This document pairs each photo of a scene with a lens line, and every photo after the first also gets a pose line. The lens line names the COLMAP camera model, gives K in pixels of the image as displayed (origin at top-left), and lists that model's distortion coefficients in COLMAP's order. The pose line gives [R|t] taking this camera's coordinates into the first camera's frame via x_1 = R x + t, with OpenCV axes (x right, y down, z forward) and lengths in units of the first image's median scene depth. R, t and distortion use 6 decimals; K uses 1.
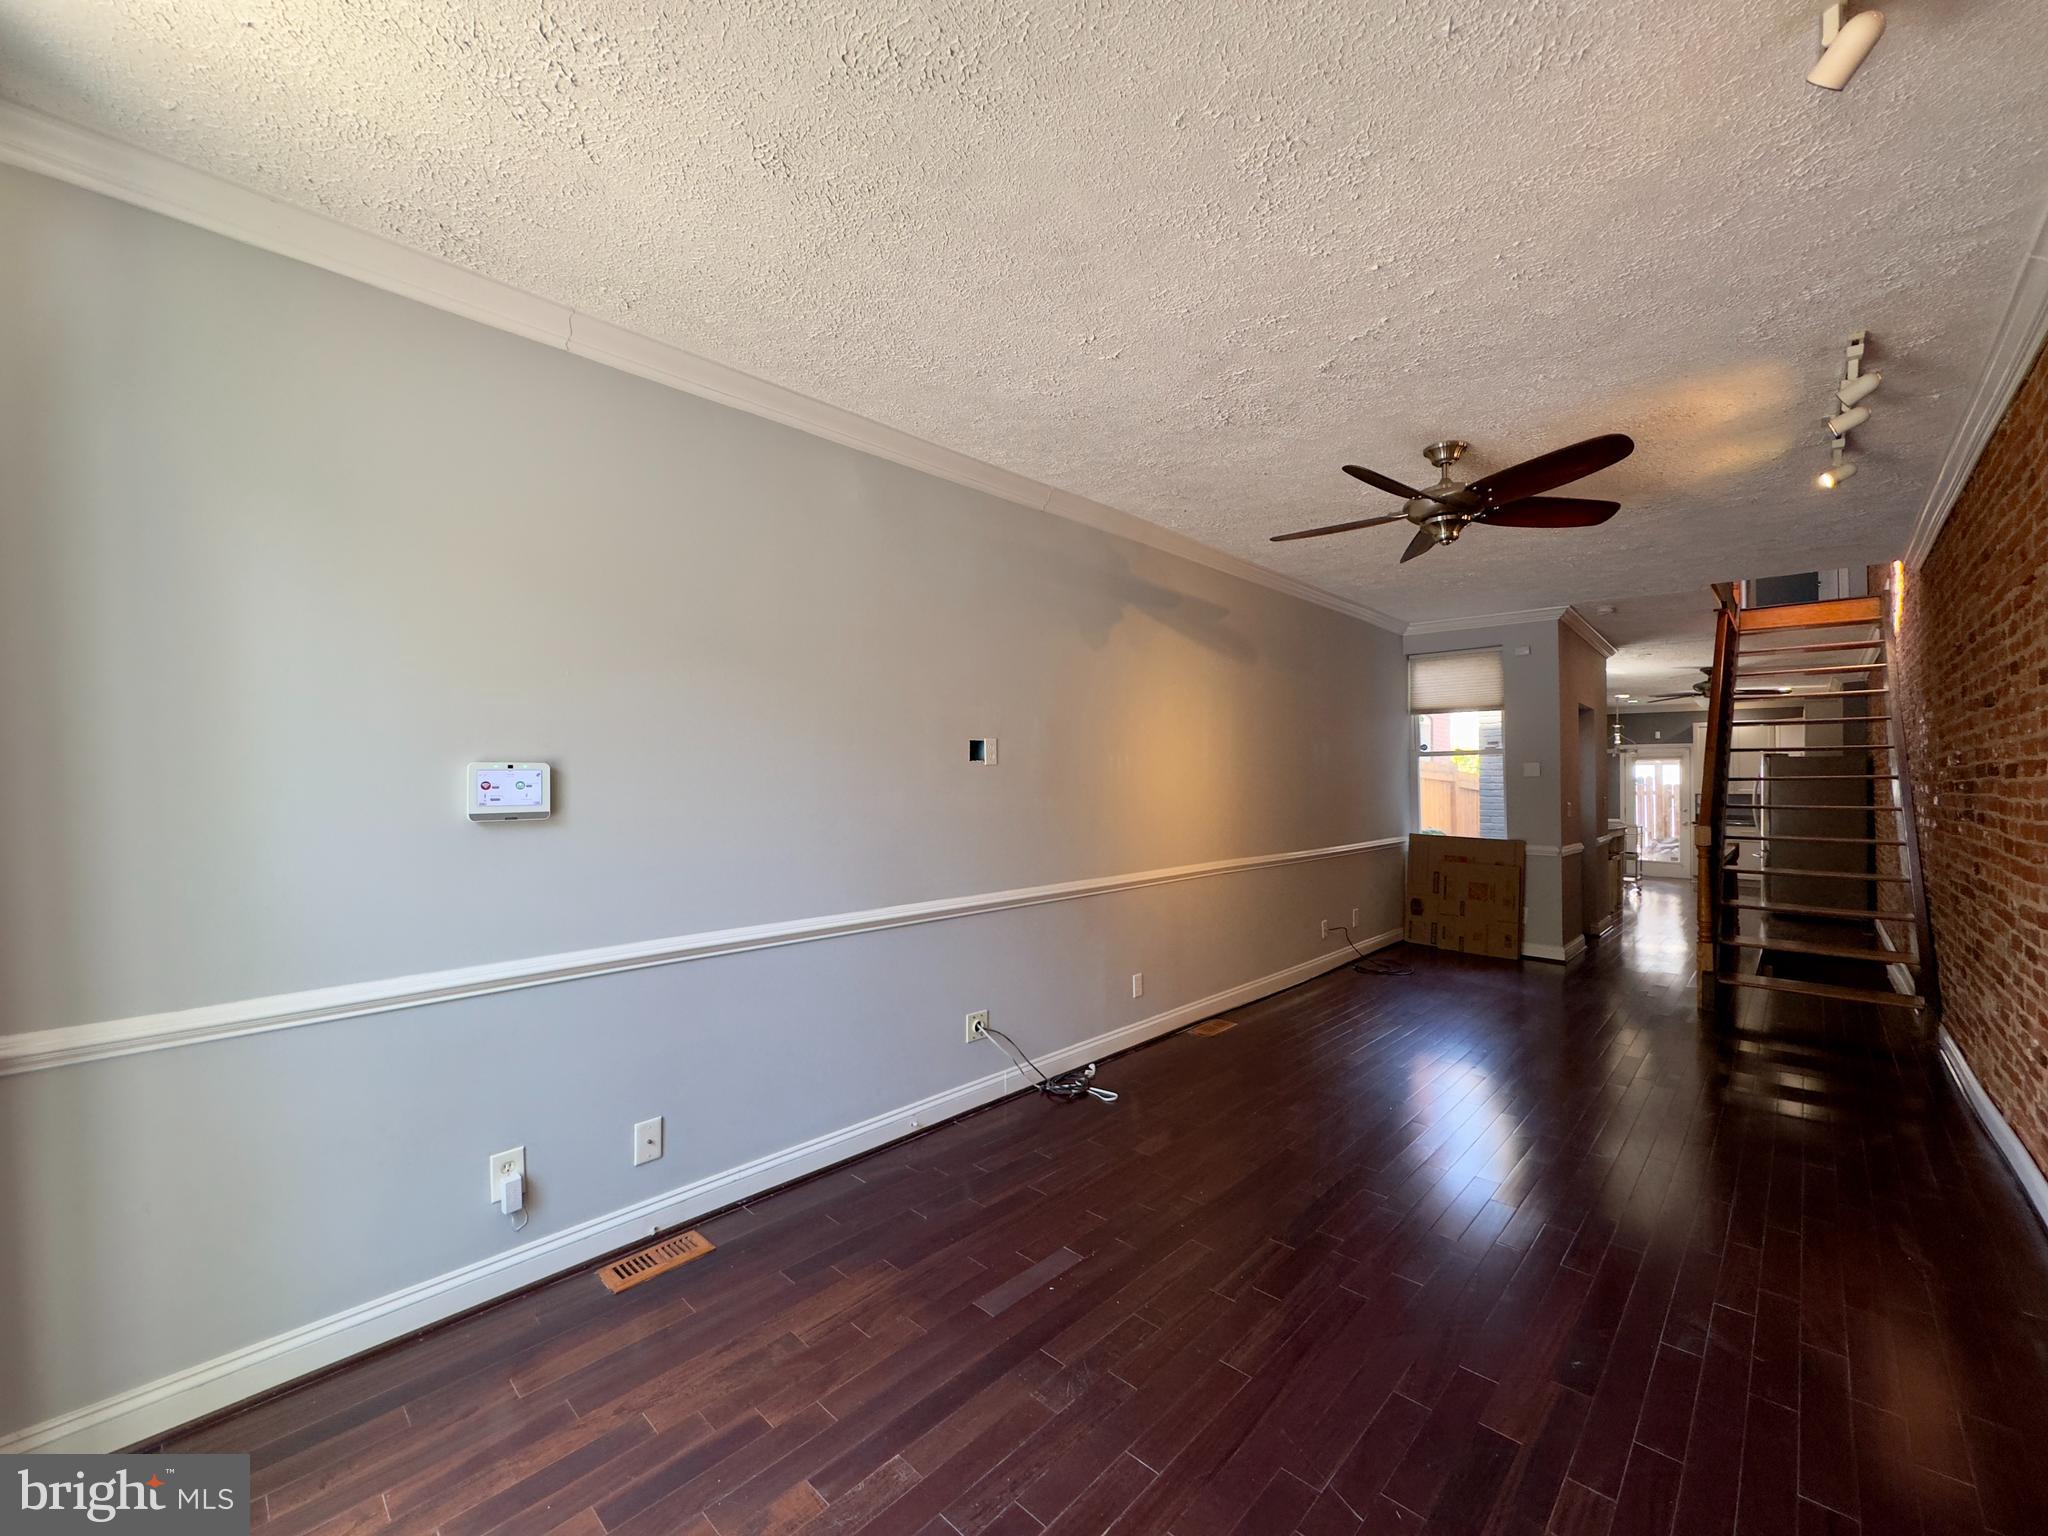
lens RADIAL K [[825.1, 0, 1021.6], [0, 825.1, 771.1], [0, 0, 1]] dist [0.000254, 0.000023]
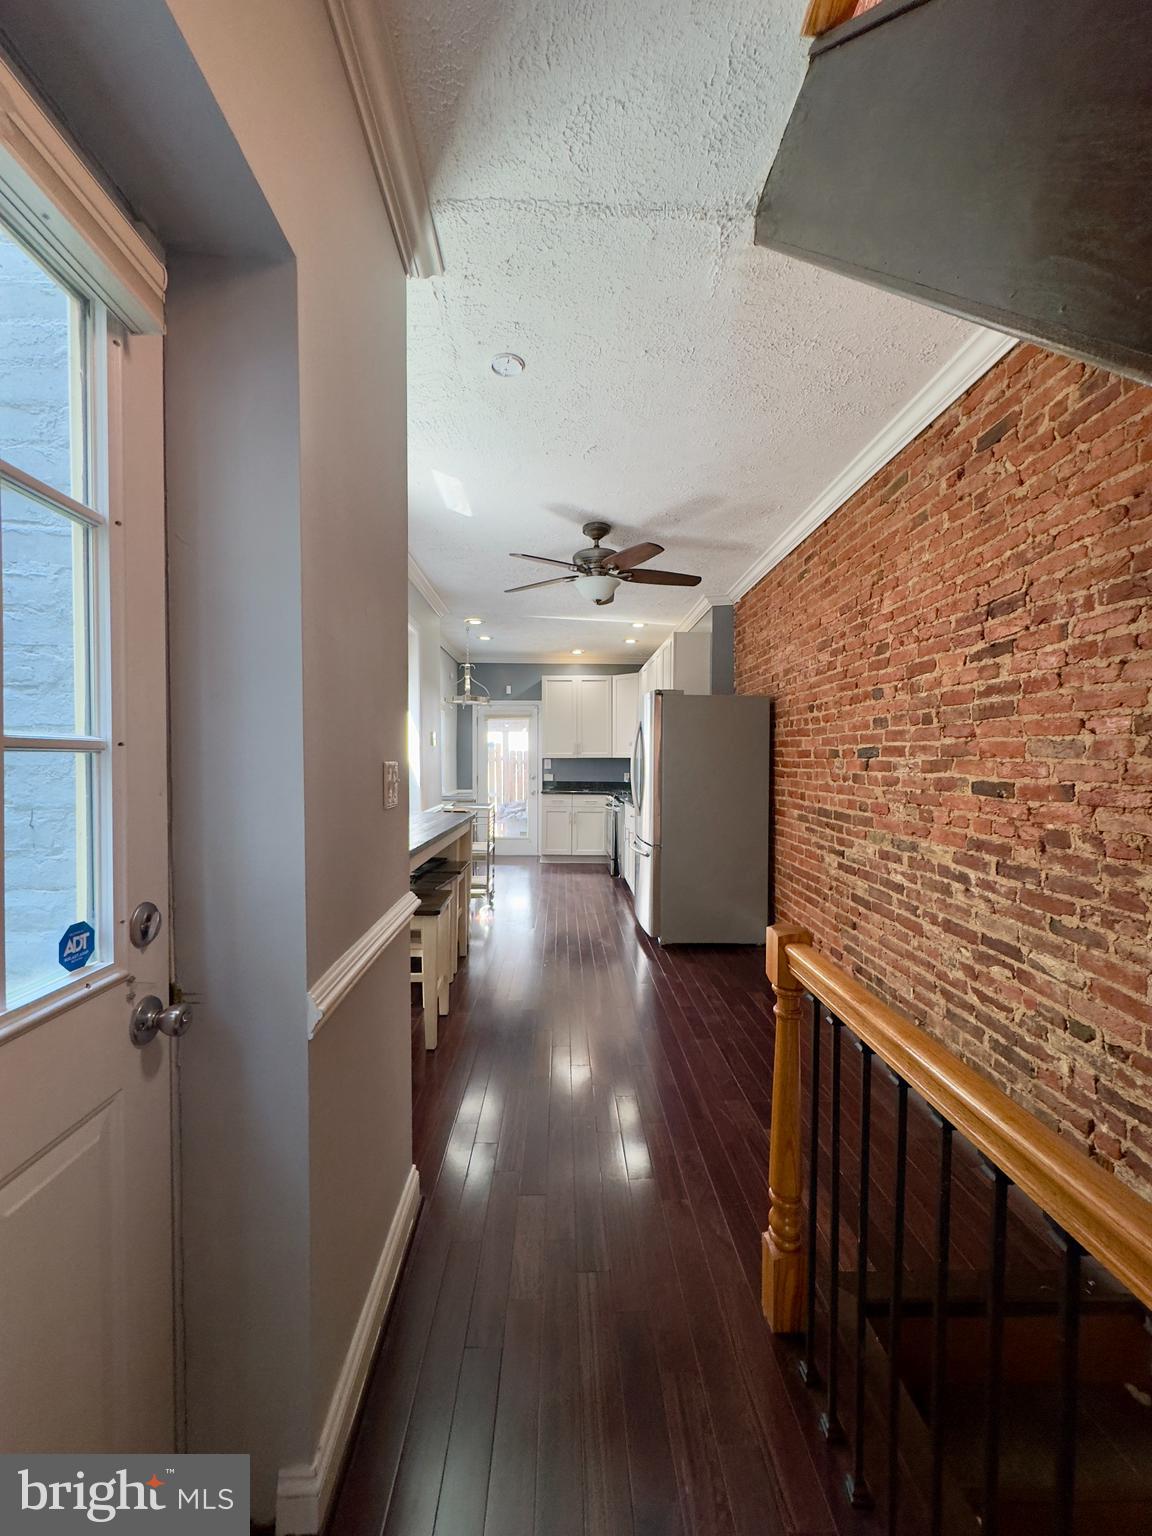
lens RADIAL K [[618.8, 0, 573.9], [0, 618.8, 767.9], [0, 0, 1]] dist [0.000254, 0.000023]
pose [[0.712140, -0.015697, 0.701862, 0.365896], [-0.007362, 0.999528, 0.029824, 0.017536], [-0.701999, -0.026406, 0.711688, 0.492115]]
